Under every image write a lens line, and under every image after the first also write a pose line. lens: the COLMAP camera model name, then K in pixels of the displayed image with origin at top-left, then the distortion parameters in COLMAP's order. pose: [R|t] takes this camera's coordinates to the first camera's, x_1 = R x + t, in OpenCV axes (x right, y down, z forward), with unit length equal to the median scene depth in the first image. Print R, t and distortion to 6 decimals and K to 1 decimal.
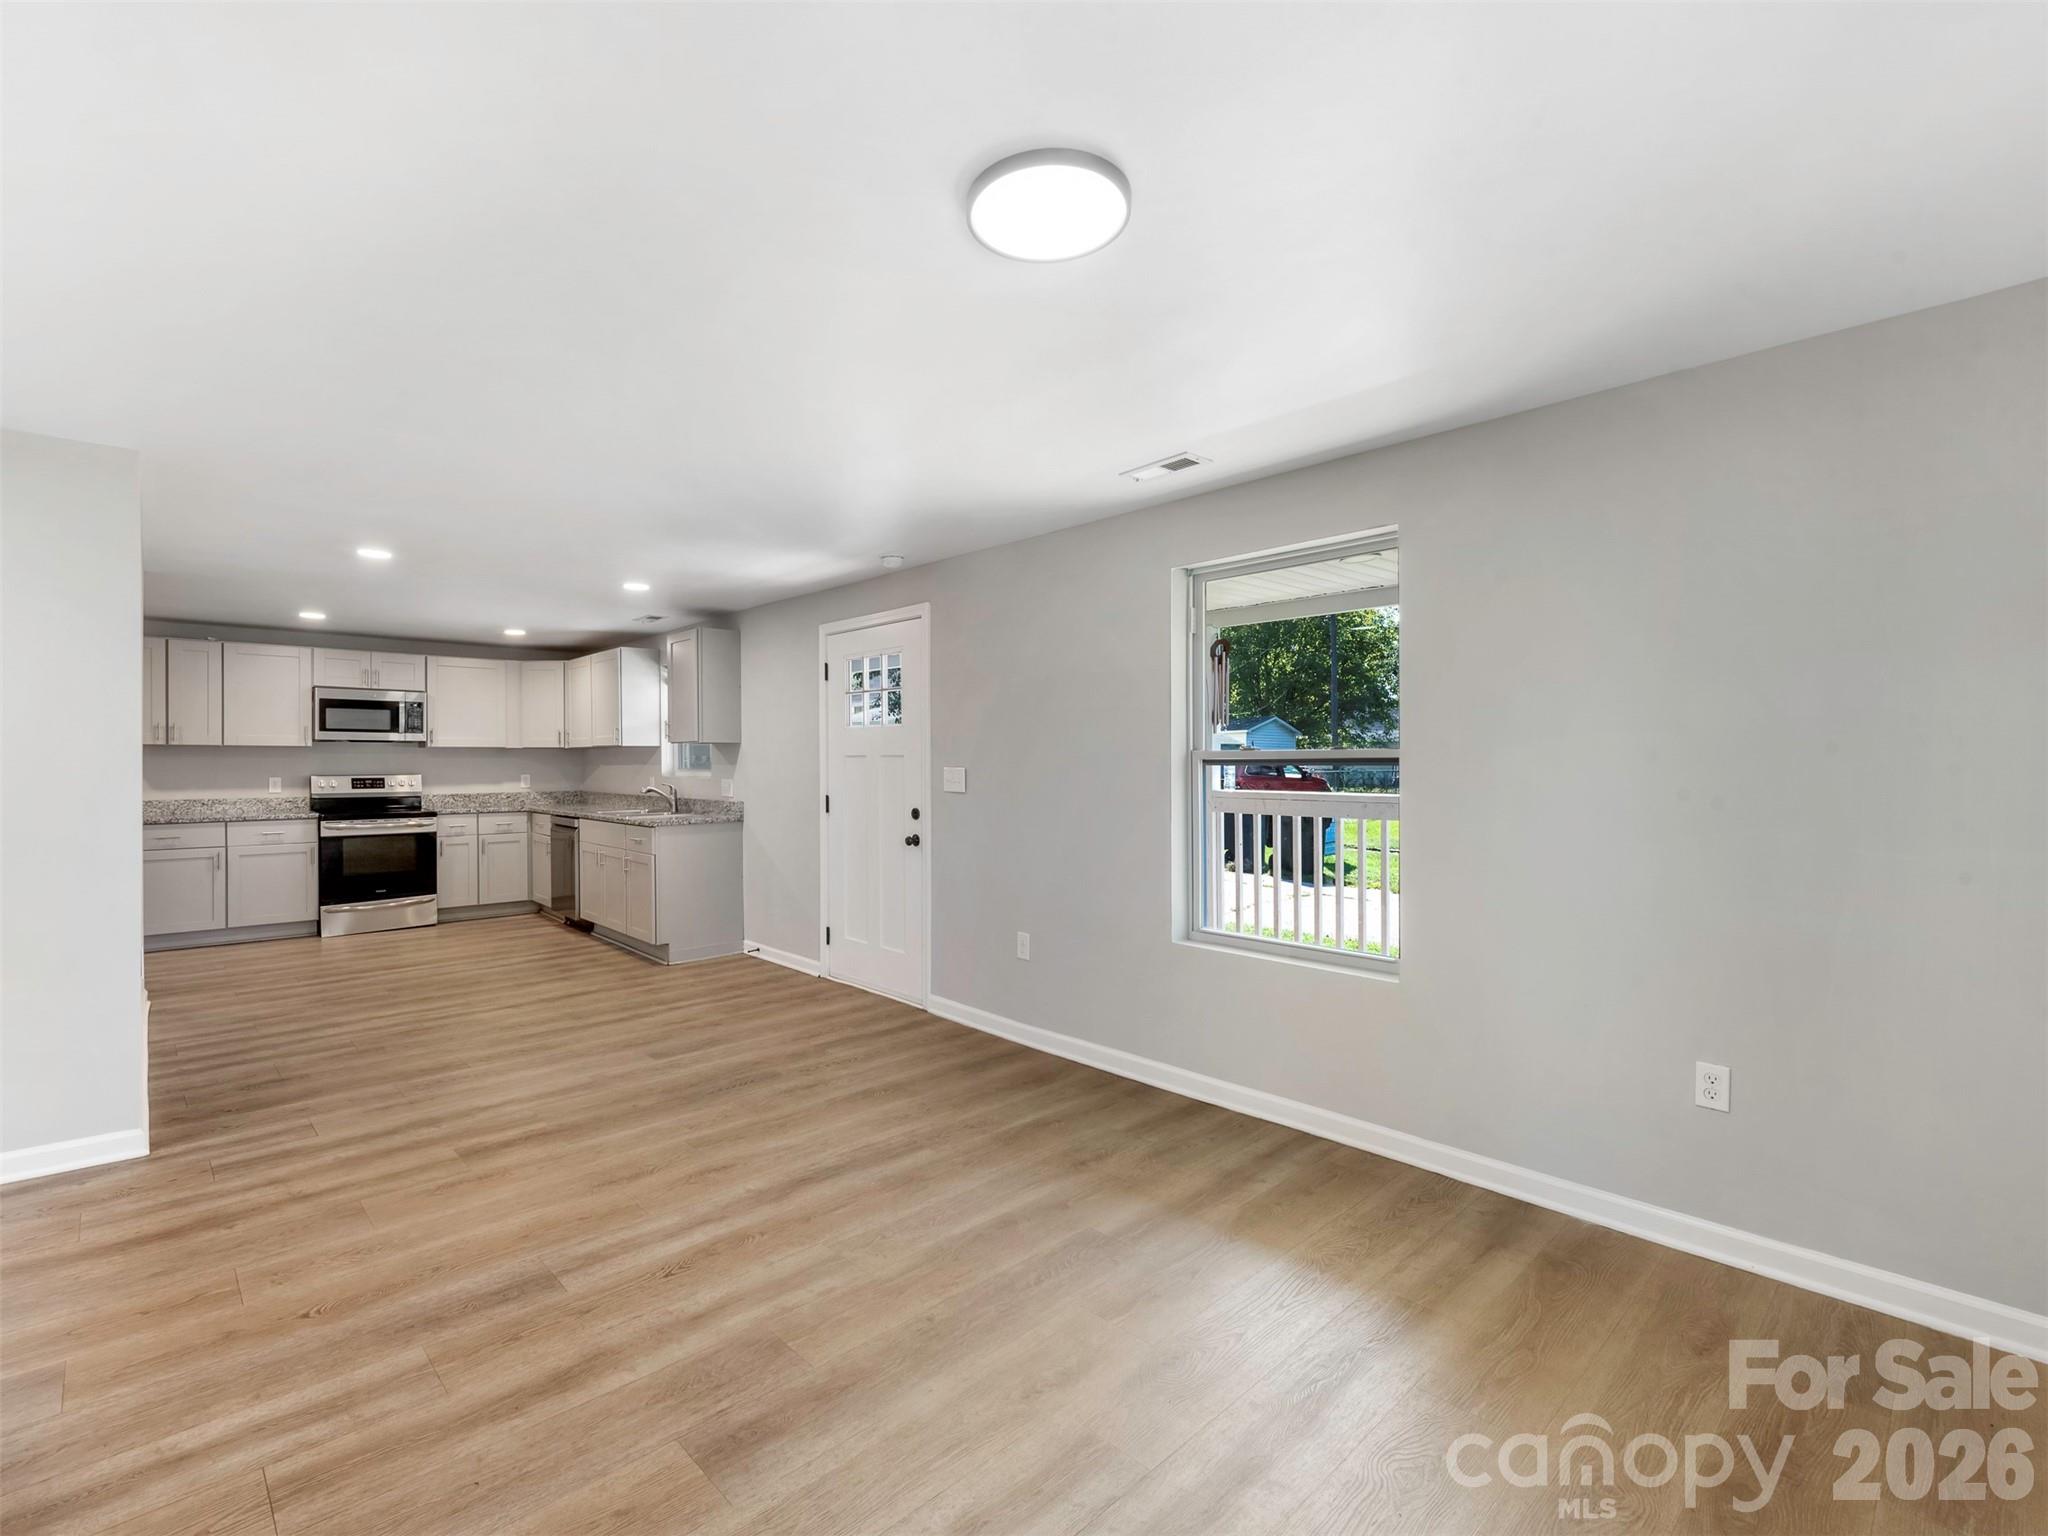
lens RADIAL K [[930.3, 0, 954.9], [0, 930.3, 767.3], [0, 0, 1]] dist [0.019408, -0.007894]
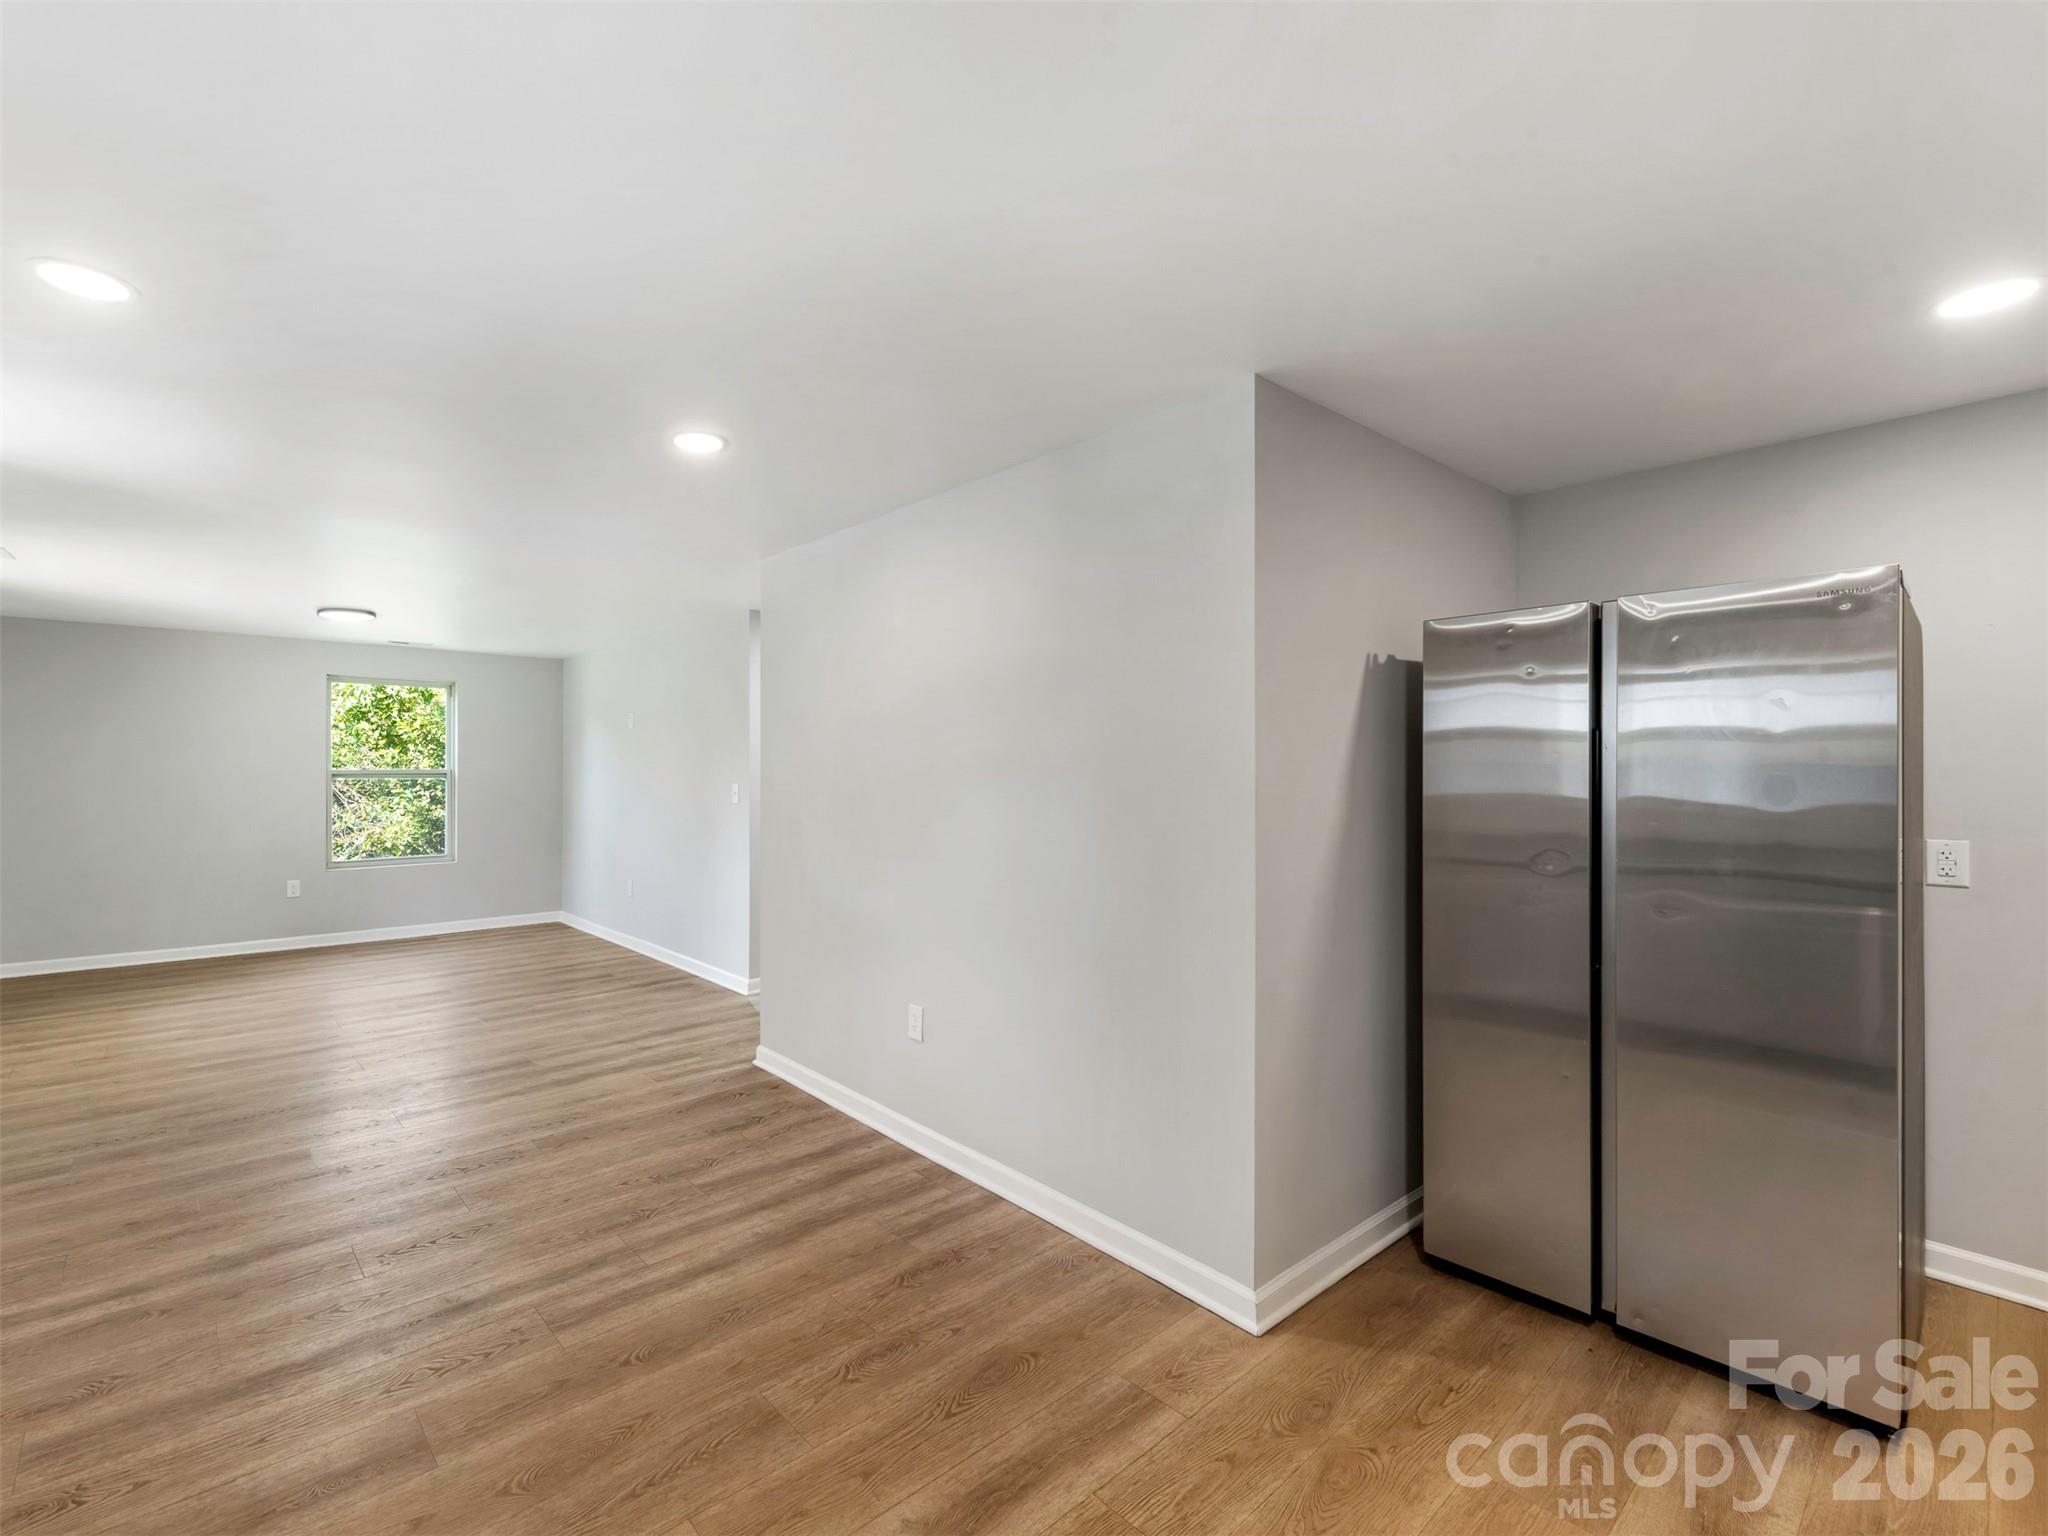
lens RADIAL K [[930.3, 0, 973.0], [0, 930.3, 754.6], [0, 0, 1]] dist [0.019408, -0.007894]
pose [[-0.999966, 0.001957, 0.008065, -0.847818], [0.001868, 0.999938, -0.011009, -0.021763], [-0.008086, -0.010994, -0.999907, 1.694197]]
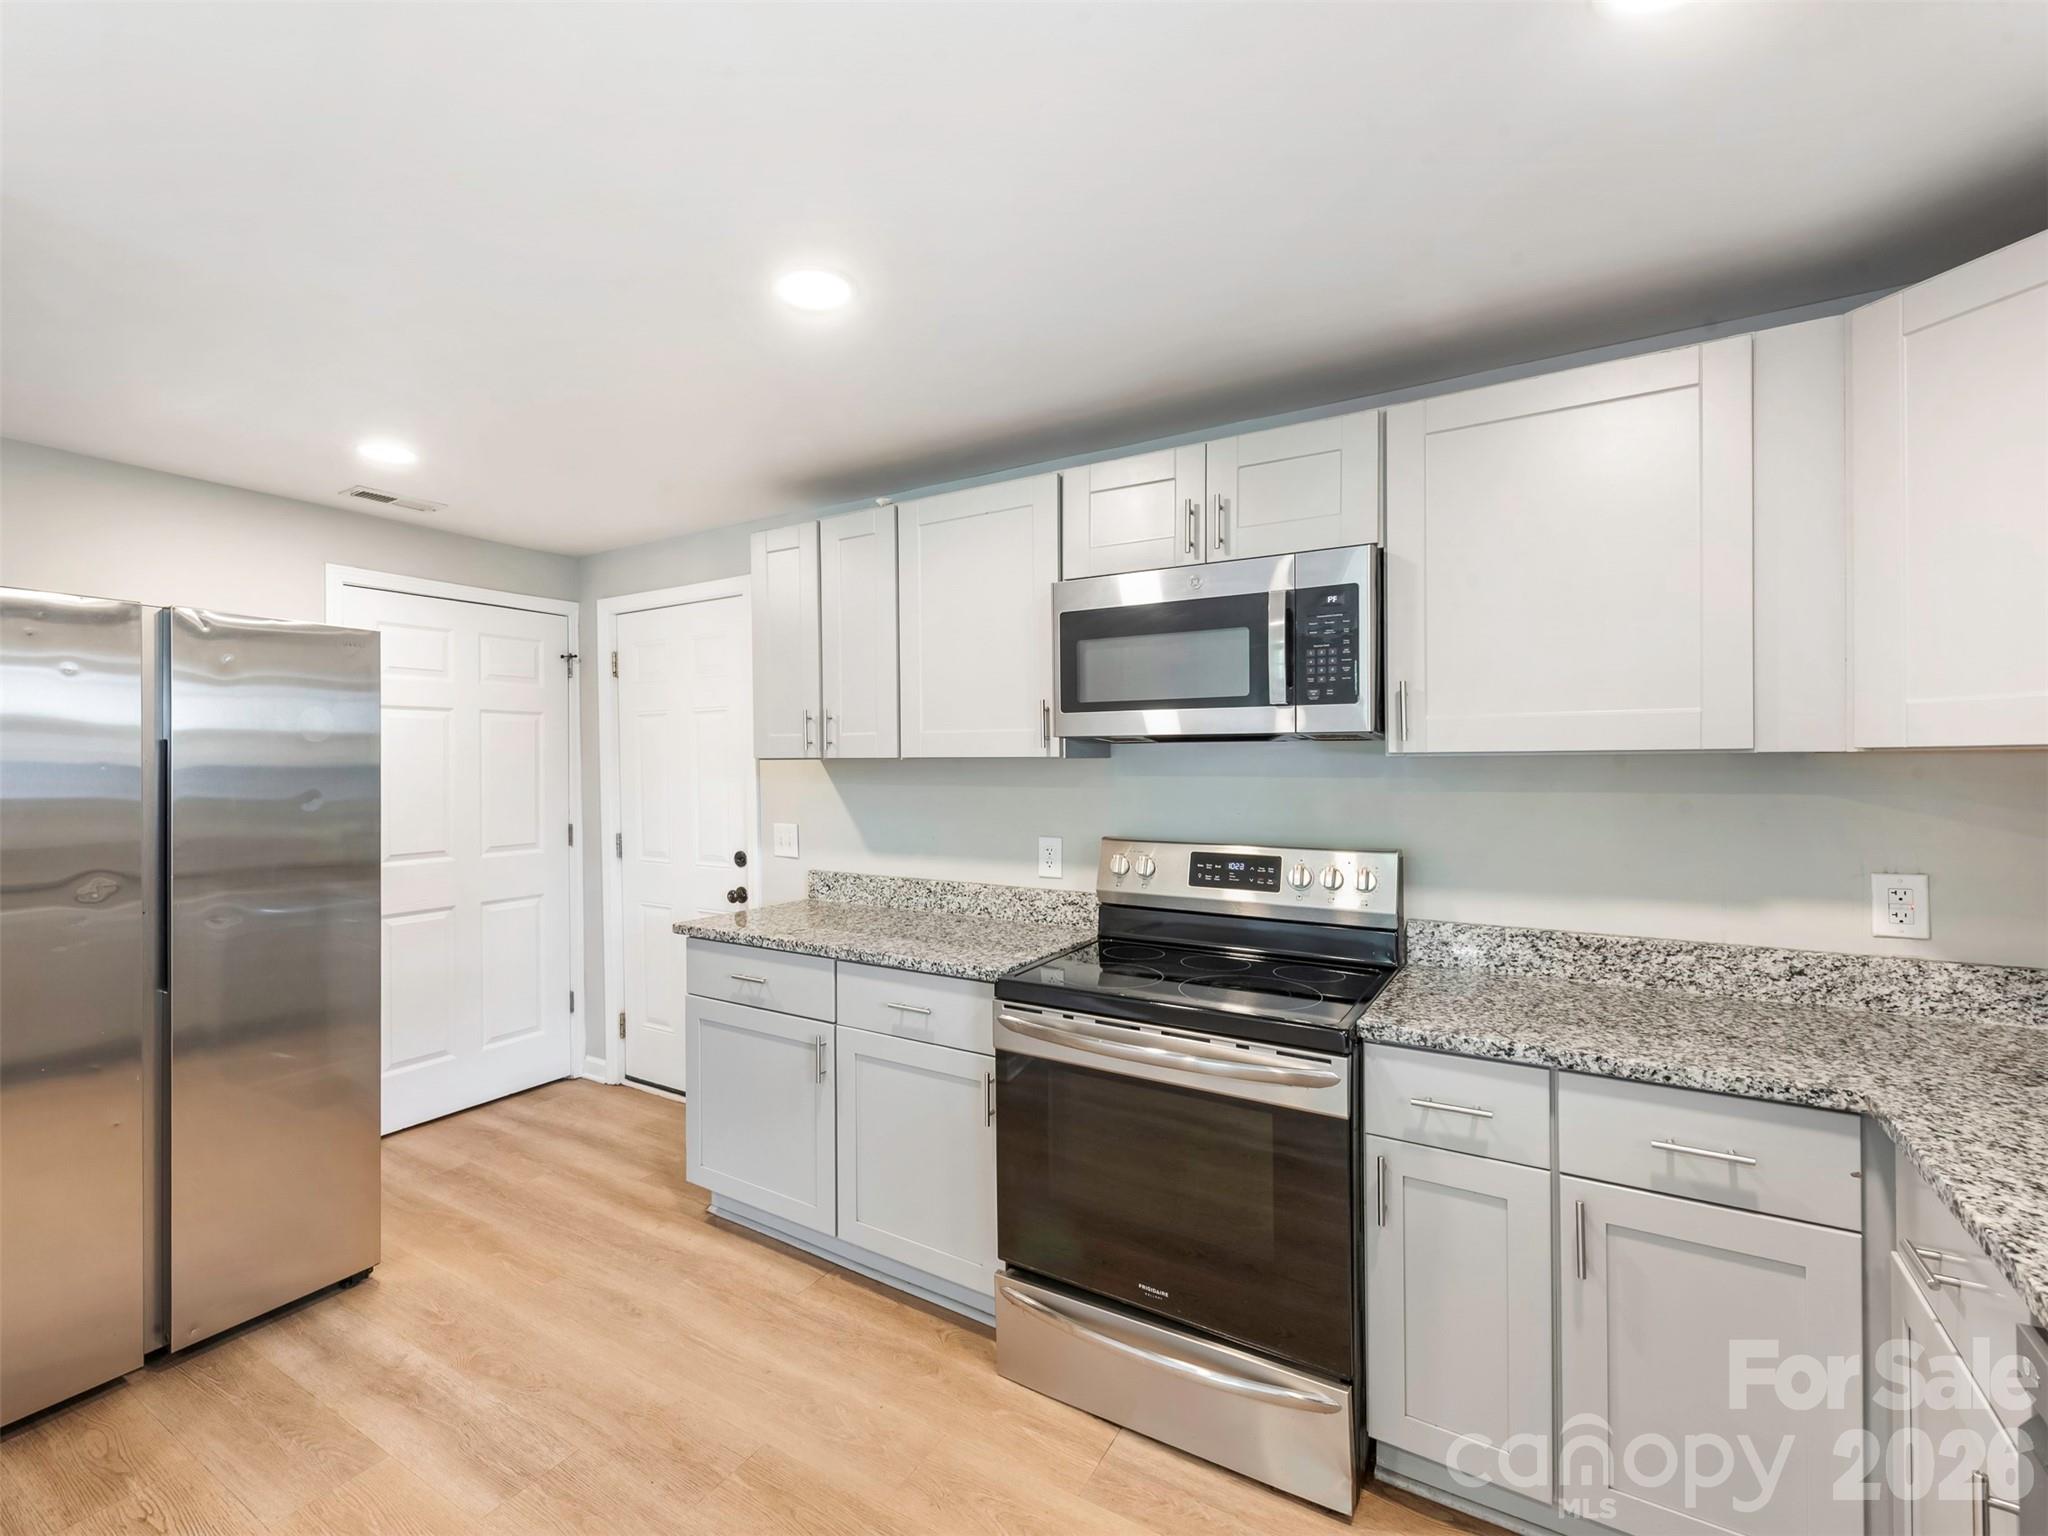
lens RADIAL K [[933.8, 0, 932.0], [0, 933.8, 762.0], [0, 0, 1]] dist [0.004975, -0.003241]
pose [[0.256627, -0.005686, -0.966494, -0.606134], [-0.007230, 0.999943, -0.007802, -0.029163], [0.966483, 0.008990, 0.256572, 1.432143]]
